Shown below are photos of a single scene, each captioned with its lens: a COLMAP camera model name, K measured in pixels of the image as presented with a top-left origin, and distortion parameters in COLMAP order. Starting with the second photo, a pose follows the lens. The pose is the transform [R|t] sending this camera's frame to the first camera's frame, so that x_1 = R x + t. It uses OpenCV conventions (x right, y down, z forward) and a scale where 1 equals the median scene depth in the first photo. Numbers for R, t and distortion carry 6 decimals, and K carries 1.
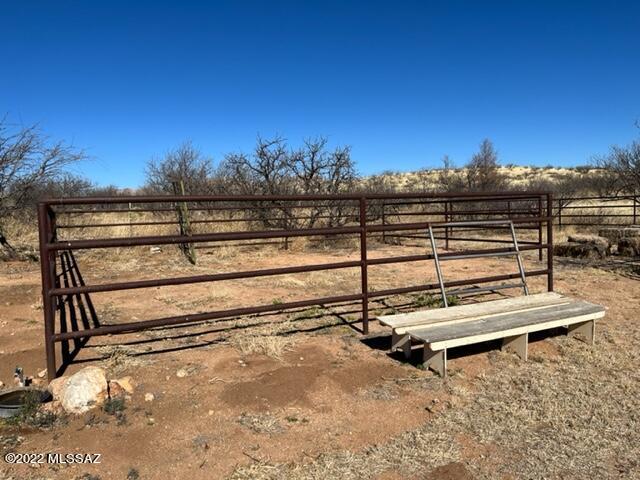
lens RADIAL K [[482.0, 0, 320.0], [0, 482.0, 240.0], [0, 0, 1]] dist [0.099242, -0.095965]
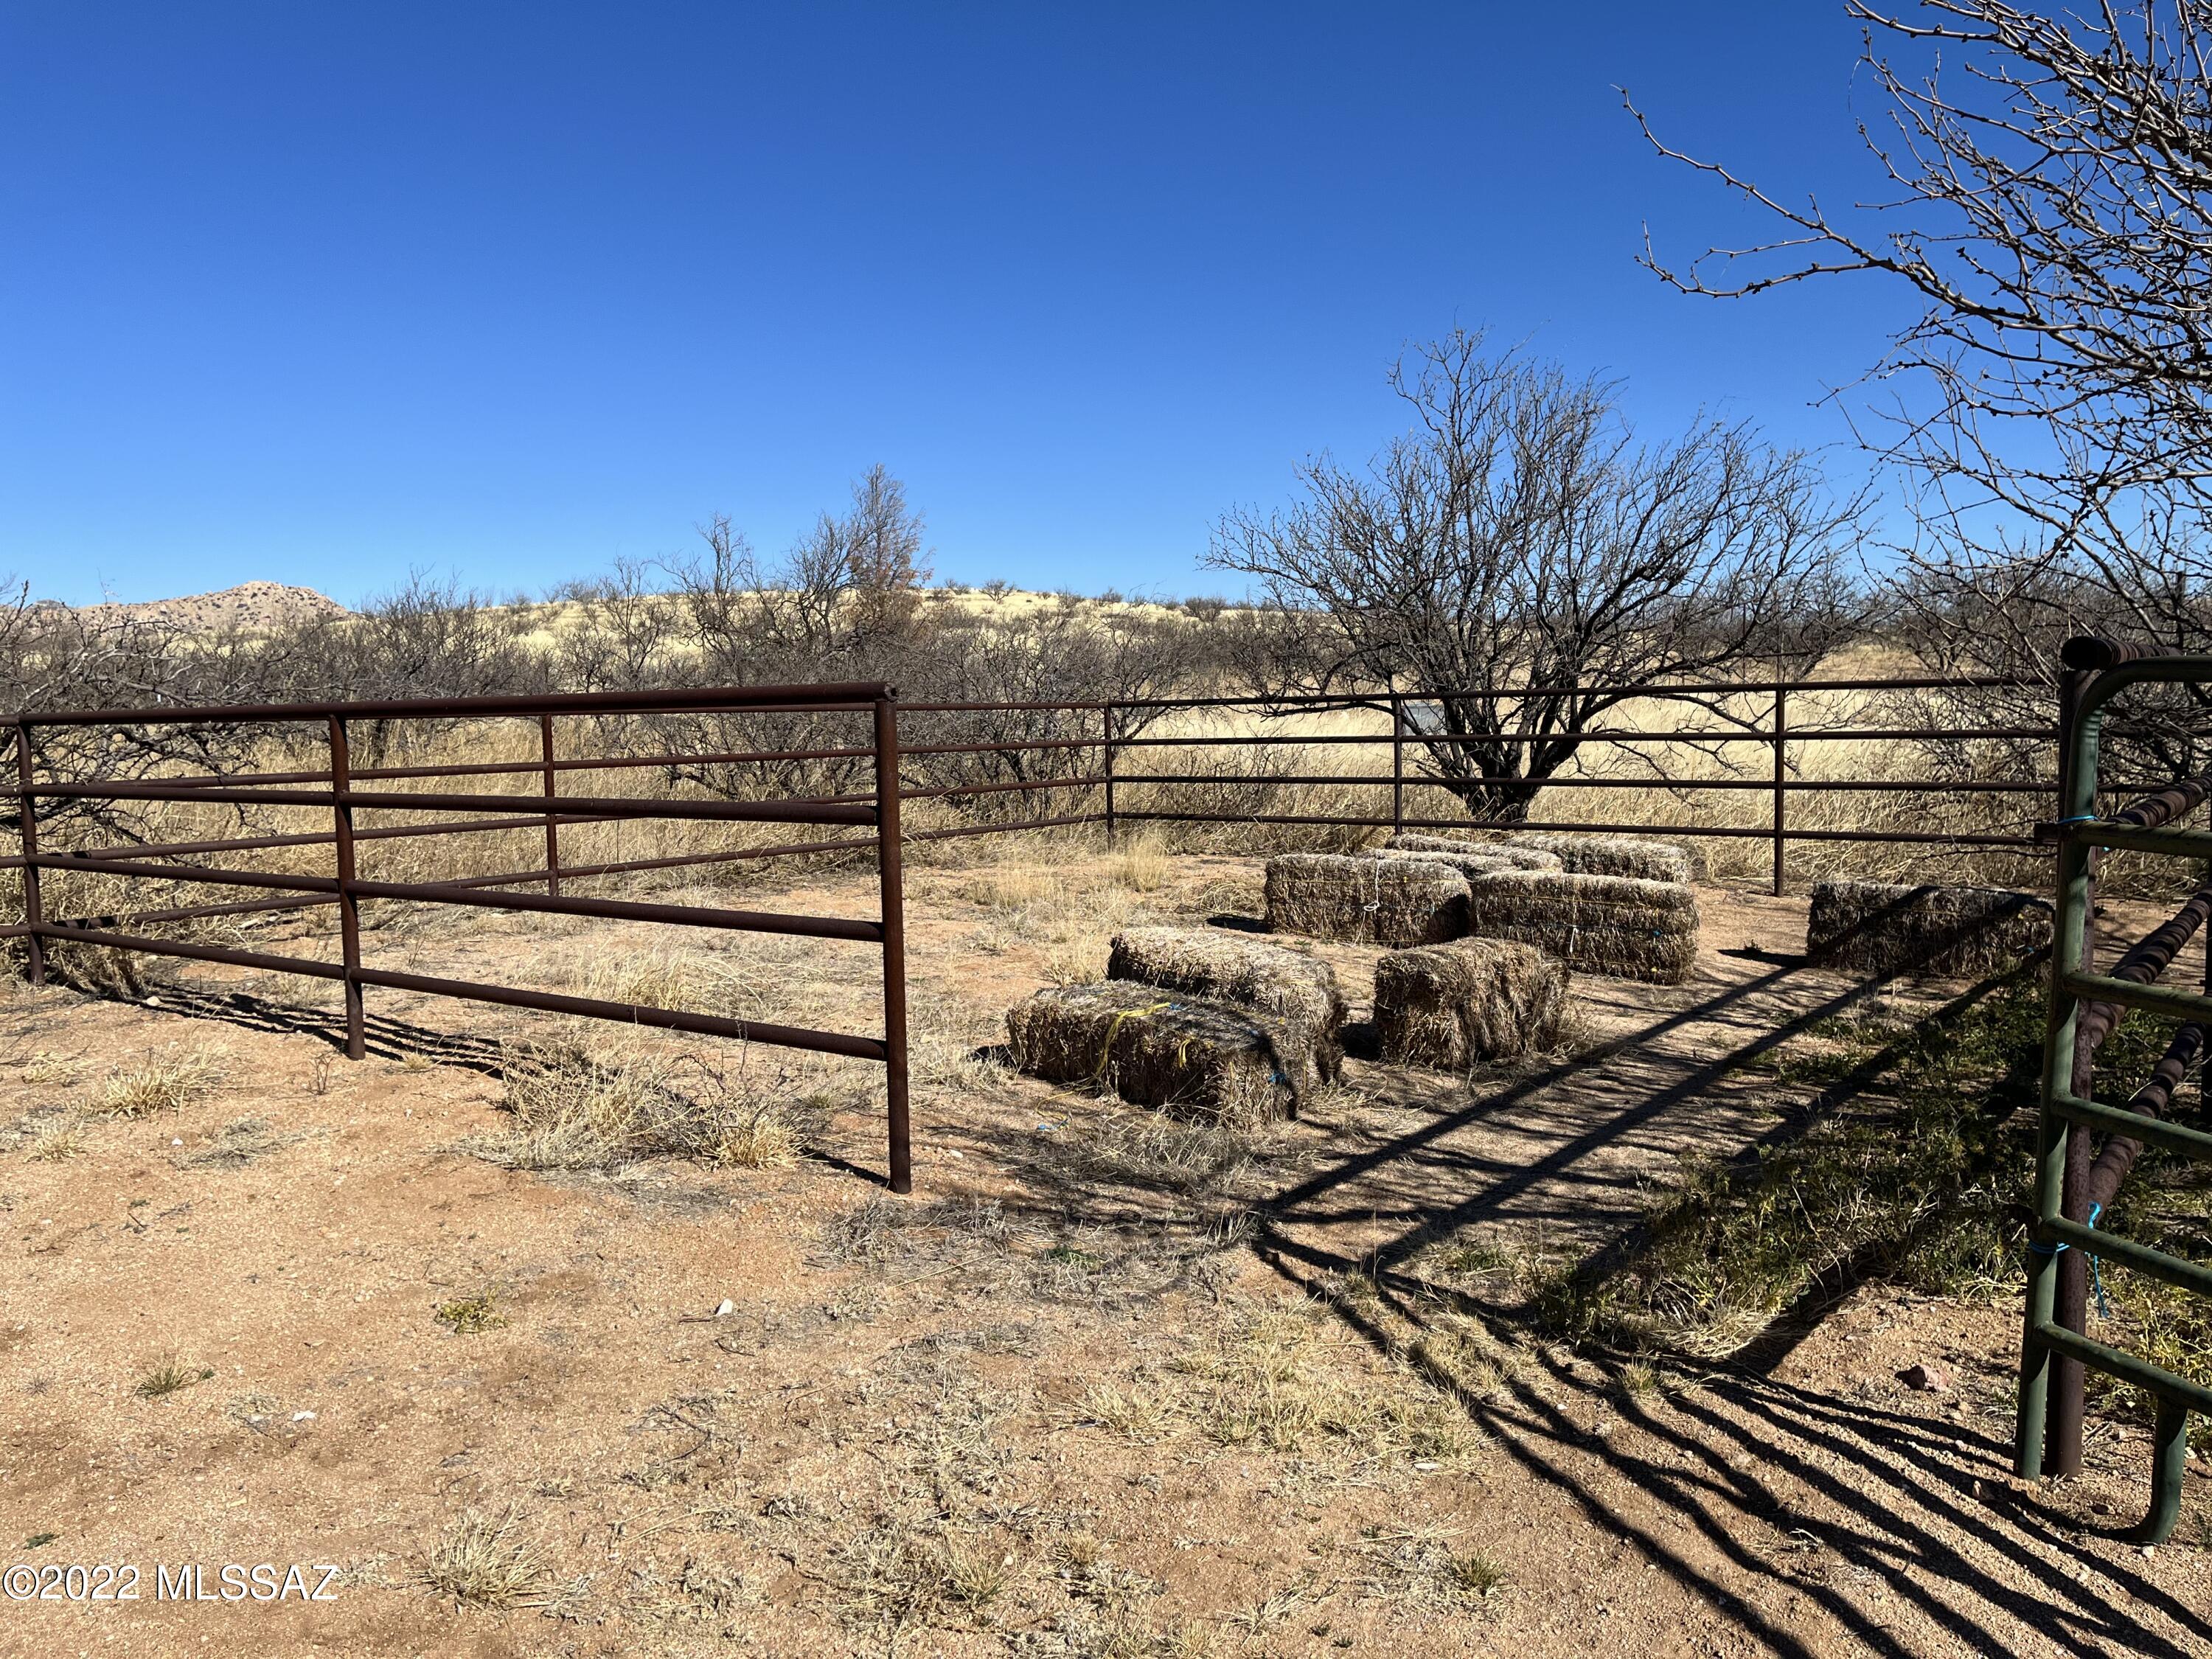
lens RADIAL K [[1665.8, 0, 1106.0], [0, 1665.8, 829.5], [0, 0, 1]] dist [0.099242, -0.095965]
pose [[0.909454, -0.024152, 0.415103, 0.087119], [0.025424, 0.999674, 0.002463, -0.014312], [-0.415027, 0.008314, 0.909771, 0.157596]]
